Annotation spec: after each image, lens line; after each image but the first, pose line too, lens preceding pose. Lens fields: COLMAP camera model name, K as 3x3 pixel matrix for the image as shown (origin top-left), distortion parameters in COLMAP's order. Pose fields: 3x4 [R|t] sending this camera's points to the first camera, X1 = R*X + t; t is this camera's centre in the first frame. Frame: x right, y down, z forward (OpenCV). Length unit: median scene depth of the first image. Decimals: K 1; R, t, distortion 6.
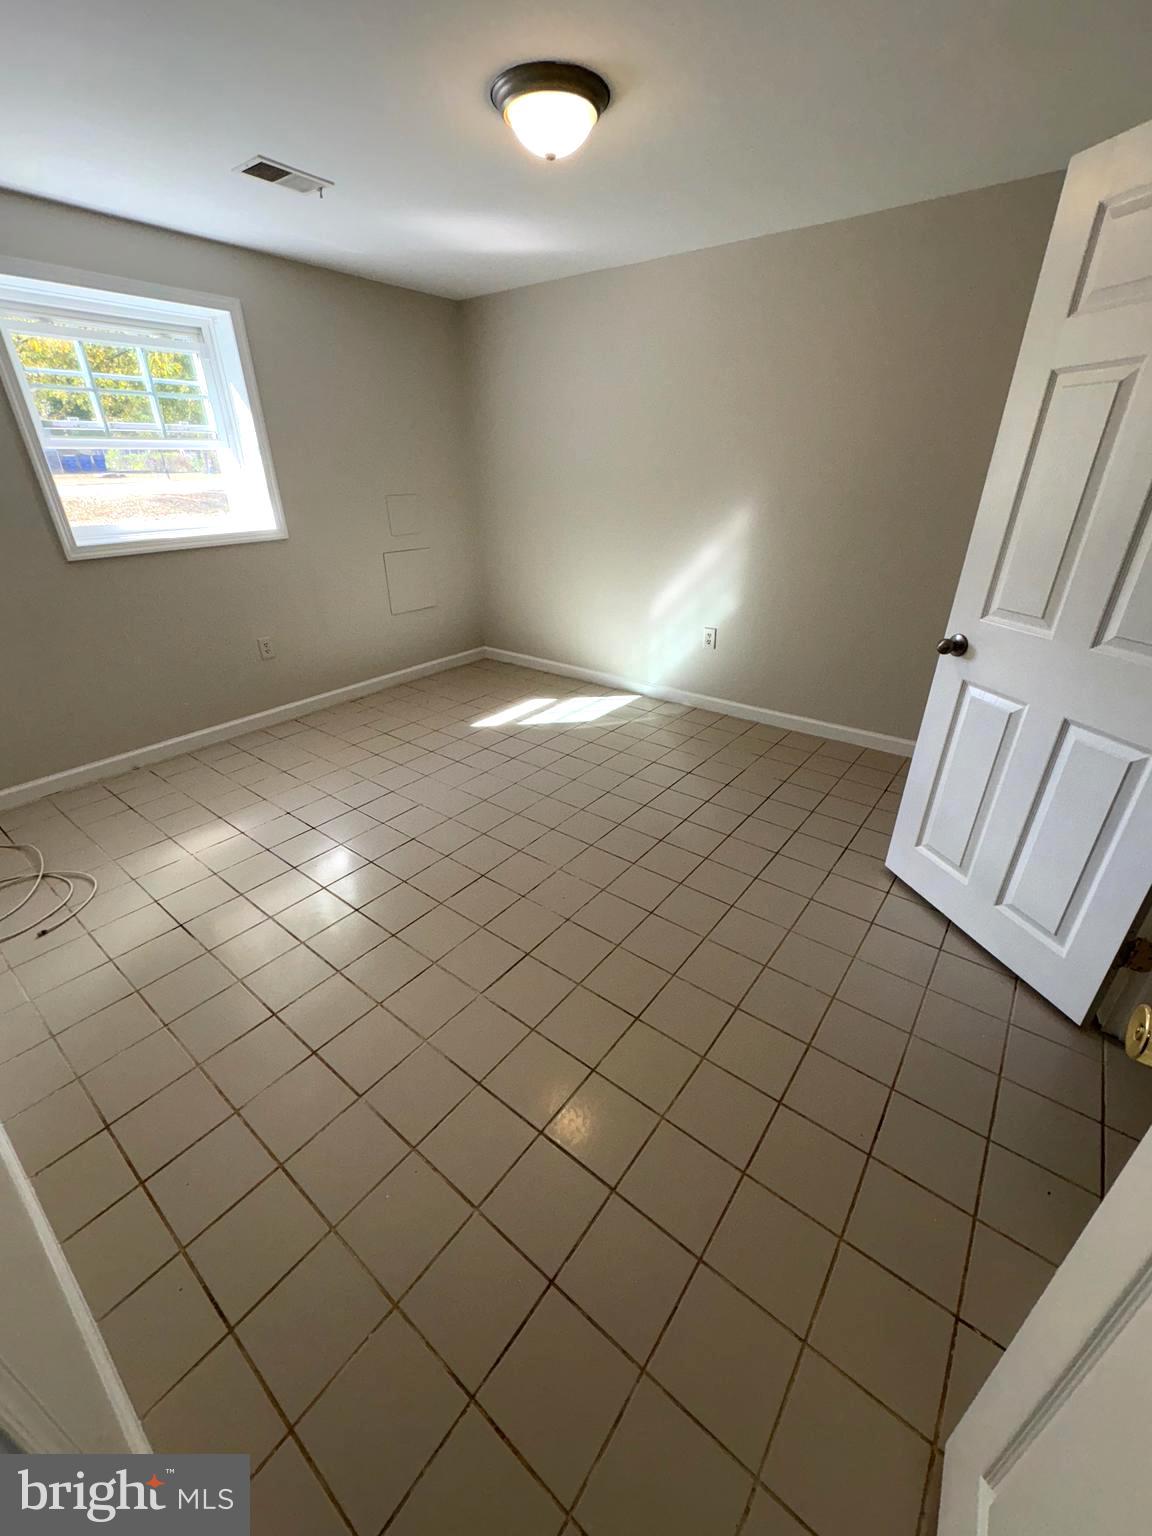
lens RADIAL K [[610.2, 0, 575.0], [0, 610.2, 769.0], [0, 0, 1]] dist [-0.000322, 0.000141]
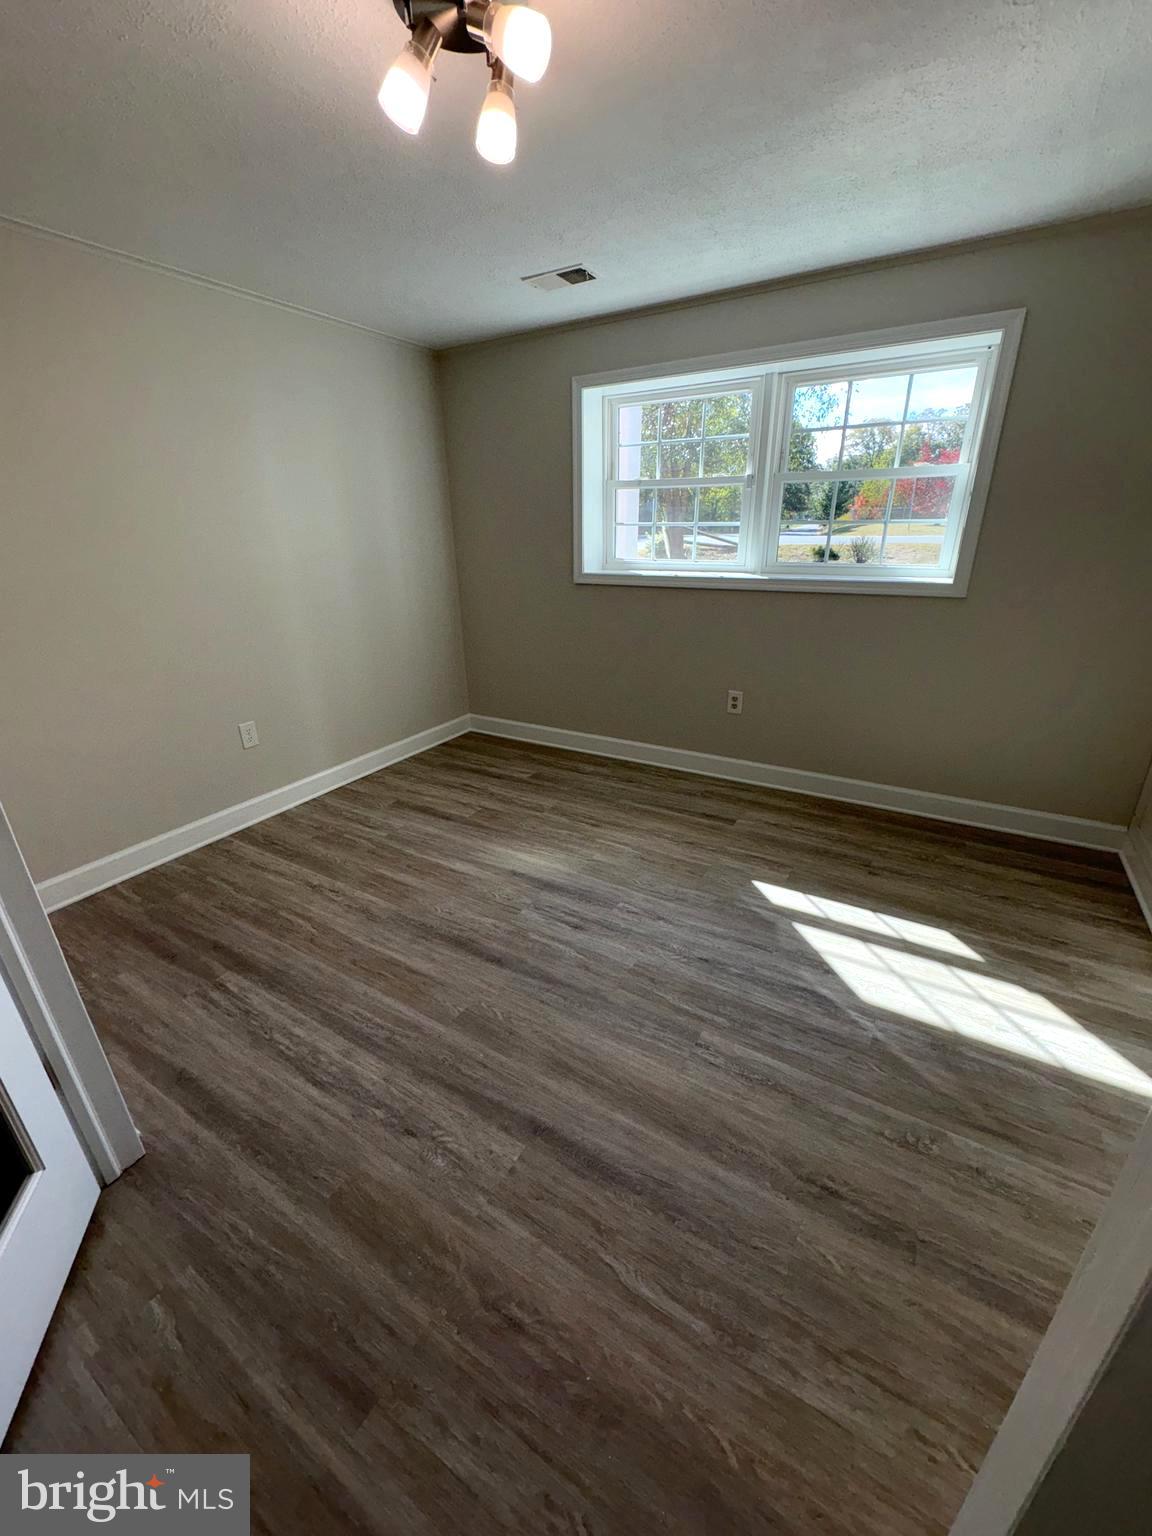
lens RADIAL K [[610.2, 0, 575.0], [0, 610.2, 769.0], [0, 0, 1]] dist [-0.000322, 0.000141]
pose [[0.125823, 0.383492, -0.914933, 0.378389], [-0.422672, 0.855090, 0.300283, -0.286139], [0.897506, 0.348934, 0.269681, 0.536362]]
